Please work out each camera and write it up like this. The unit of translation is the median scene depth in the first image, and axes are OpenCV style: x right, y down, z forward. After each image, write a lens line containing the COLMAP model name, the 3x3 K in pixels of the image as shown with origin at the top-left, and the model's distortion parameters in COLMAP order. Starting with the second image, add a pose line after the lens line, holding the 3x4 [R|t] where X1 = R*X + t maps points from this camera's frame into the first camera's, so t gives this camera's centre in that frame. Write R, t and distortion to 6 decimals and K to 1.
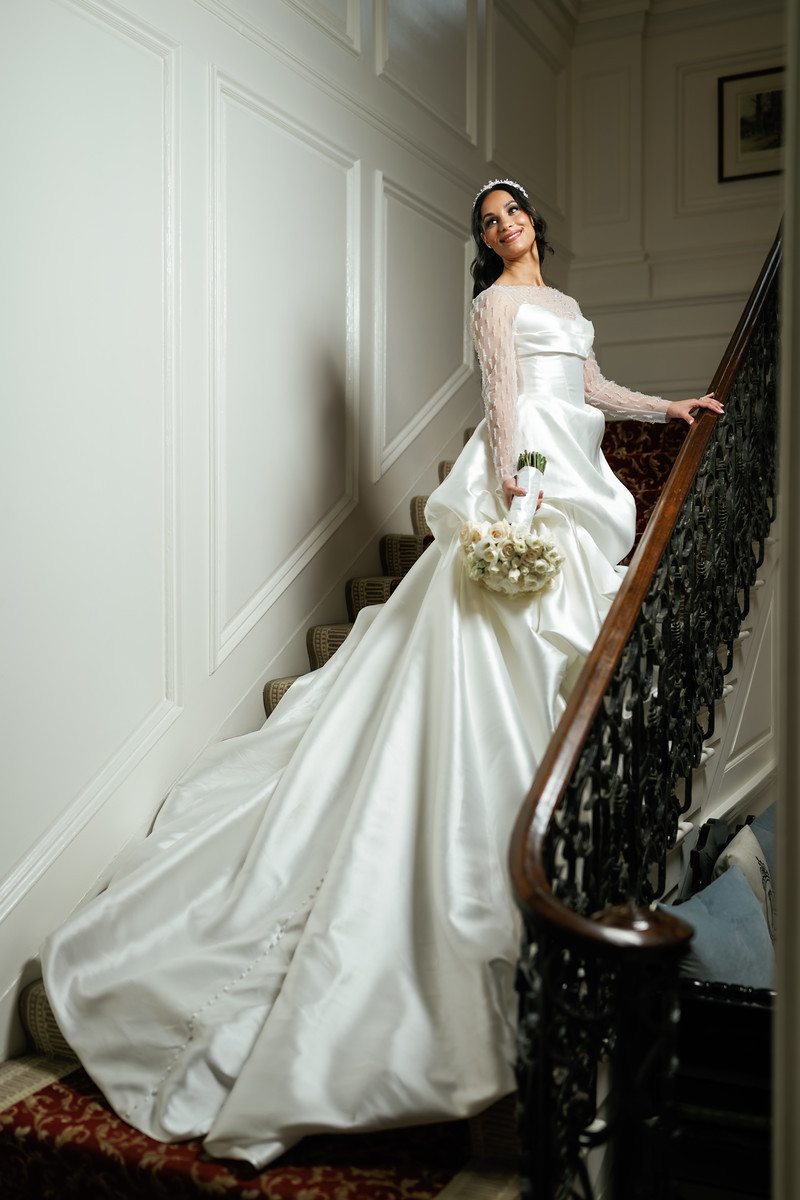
lens RADIAL K [[1198.8, 0, 400.0], [0, 1198.8, 600.0], [0, 0, 1]] dist [-0.014828, -0.014562]
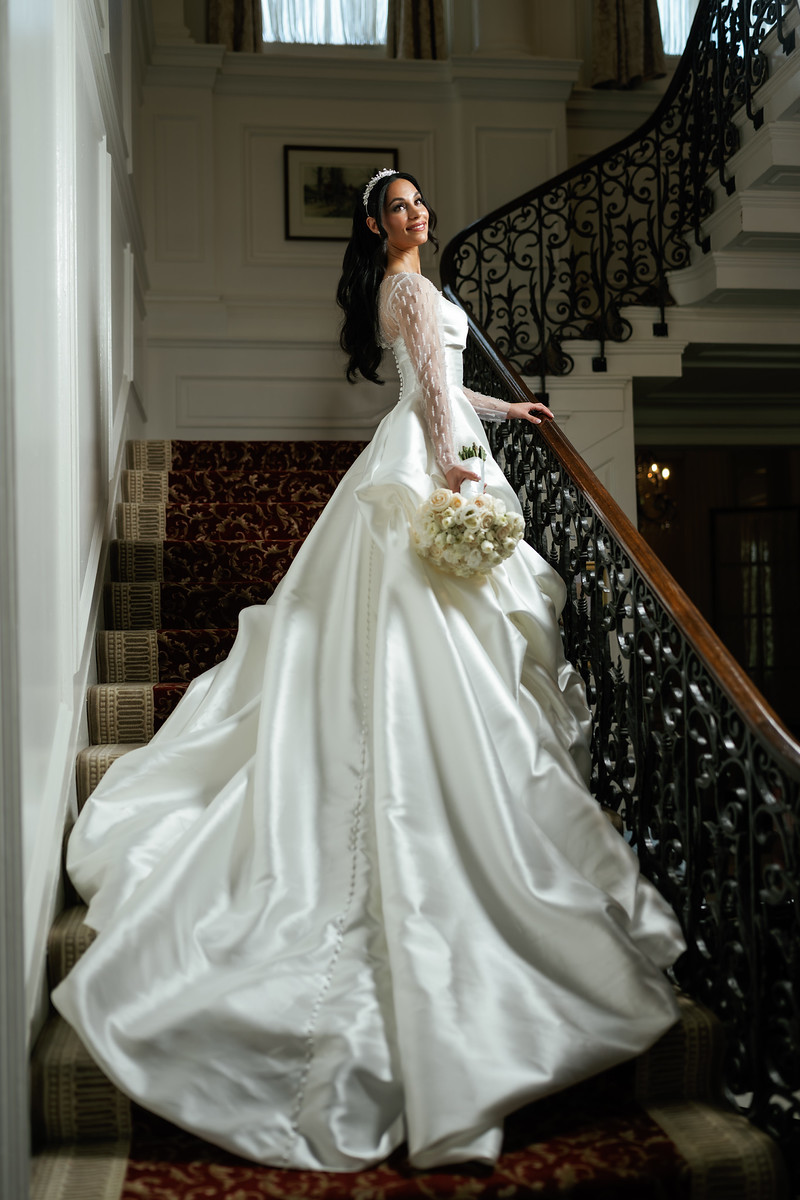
lens RADIAL K [[1174.5, 0, 399.9], [0, 1174.5, 580.1], [0, 0, 1]] dist [-0.015289, 0.007633]
pose [[0.826301, 0.012165, 0.563098, -0.530870], [0.035874, 0.996600, -0.074172, 0.082029], [-0.562085, 0.081489, 0.823055, 0.224764]]
